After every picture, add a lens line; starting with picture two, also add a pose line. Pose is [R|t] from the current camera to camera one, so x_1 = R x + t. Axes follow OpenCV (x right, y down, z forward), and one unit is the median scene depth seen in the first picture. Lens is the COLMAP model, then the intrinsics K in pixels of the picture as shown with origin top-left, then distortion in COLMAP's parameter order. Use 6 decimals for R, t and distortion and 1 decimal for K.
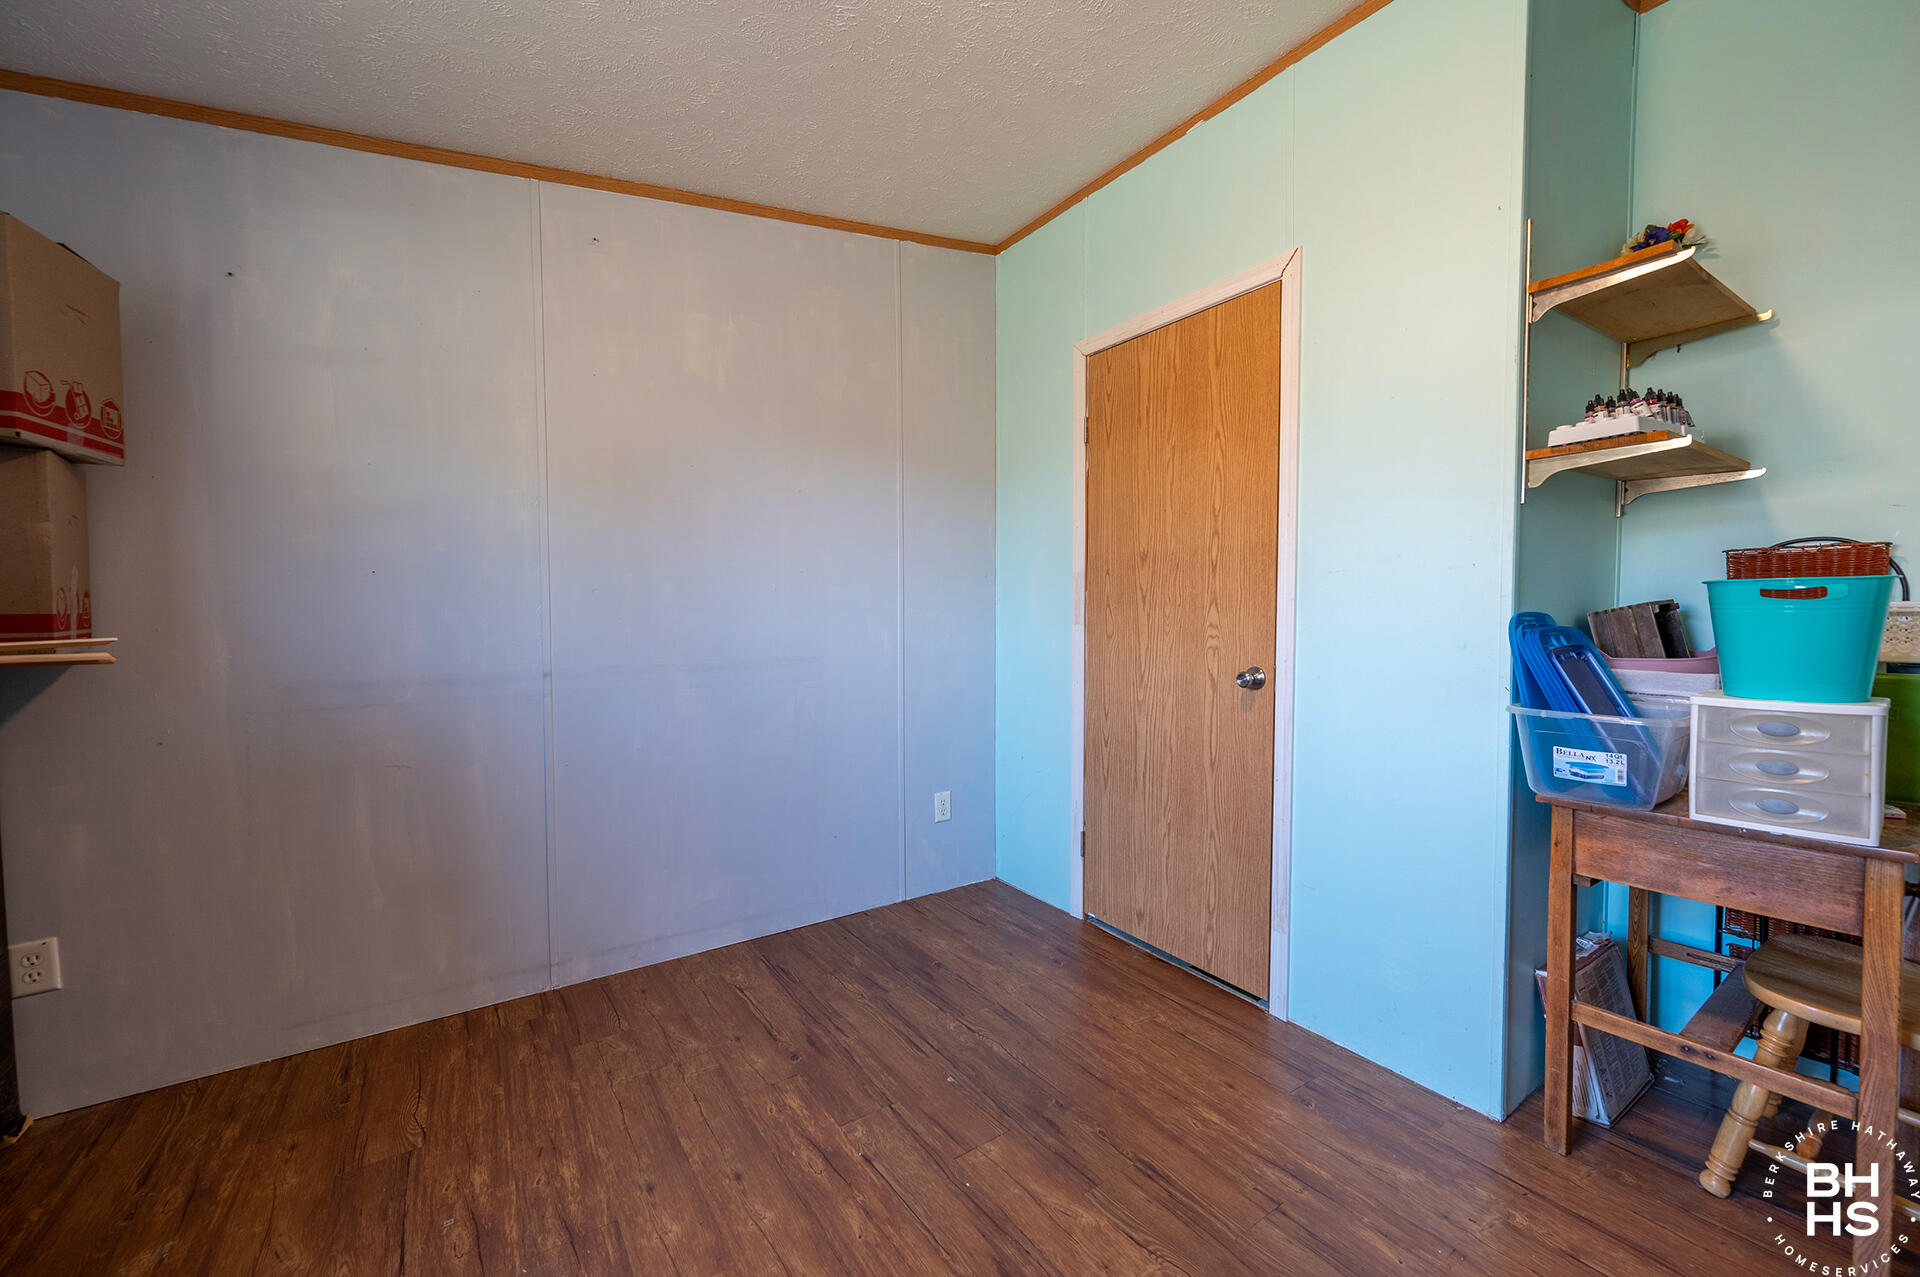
lens RADIAL K [[760.1, 0, 960.4], [0, 760.1, 634.1], [0, 0, 1]] dist [-0.002142, 0.000311]
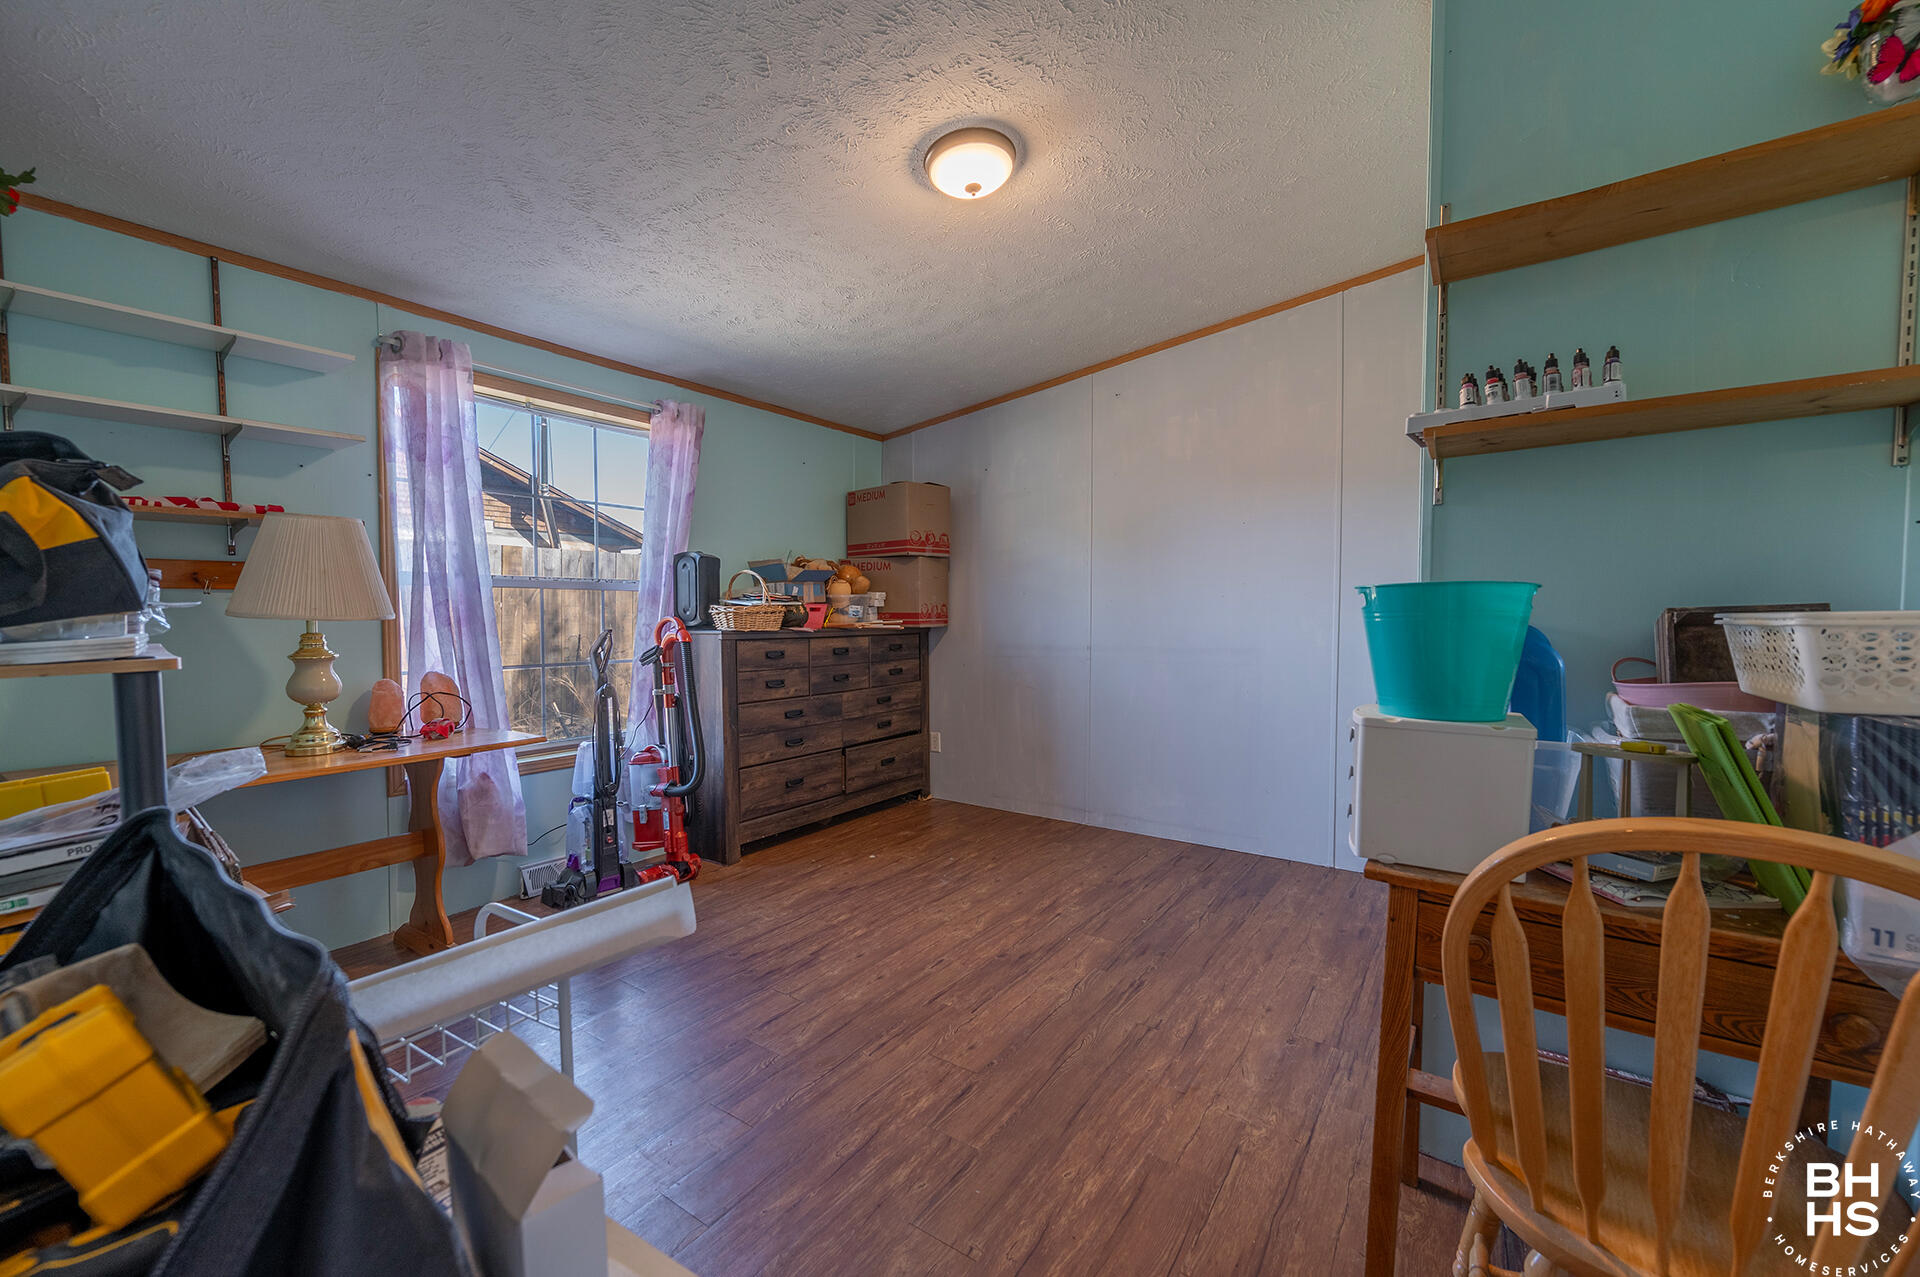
lens RADIAL K [[760.1, 0, 960.9], [0, 760.1, 636.4], [0, 0, 1]] dist [-0.002142, 0.000311]
pose [[0.354172, 0.034884, -0.934530, 1.318510], [-0.034287, 0.999117, 0.024301, -0.010538], [0.934552, 0.023435, 0.355055, 0.103441]]
